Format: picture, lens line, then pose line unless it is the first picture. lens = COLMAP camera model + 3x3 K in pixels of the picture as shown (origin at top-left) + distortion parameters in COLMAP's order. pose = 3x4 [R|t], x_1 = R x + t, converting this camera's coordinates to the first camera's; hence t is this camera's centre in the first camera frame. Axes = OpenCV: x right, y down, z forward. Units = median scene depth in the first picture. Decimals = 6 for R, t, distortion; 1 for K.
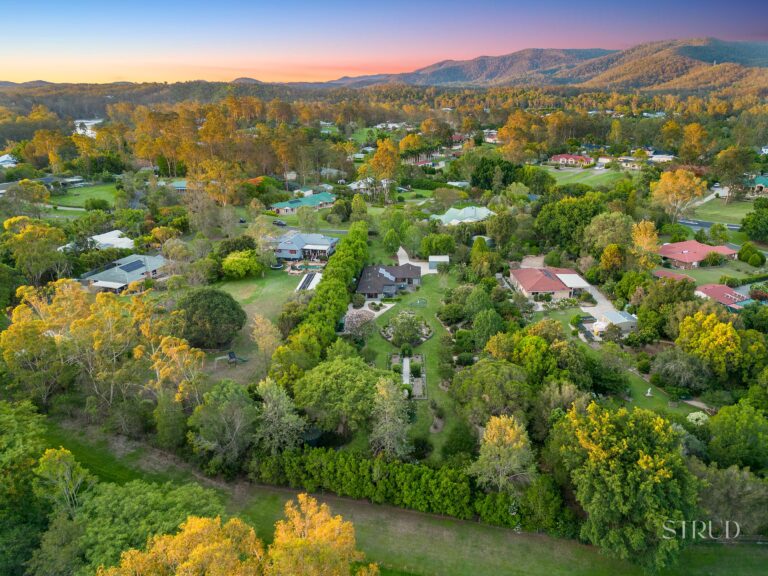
lens RADIAL K [[532.5, 0, 384.0], [0, 532.5, 288.0], [0, 0, 1]] dist [-0.002881, -0.002607]
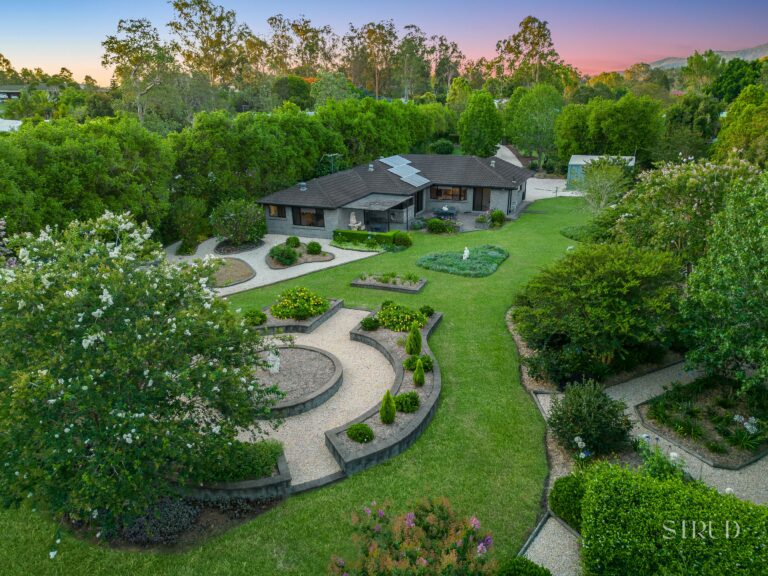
lens RADIAL K [[532.5, 0, 384.0], [0, 532.5, 288.0], [0, 0, 1]] dist [-0.002881, -0.002607]
pose [[0.941611, 0.097163, -0.322378, 0.112116], [-0.097307, 0.995130, 0.015708, 0.043959], [0.322334, 0.016579, 0.946481, 0.779858]]
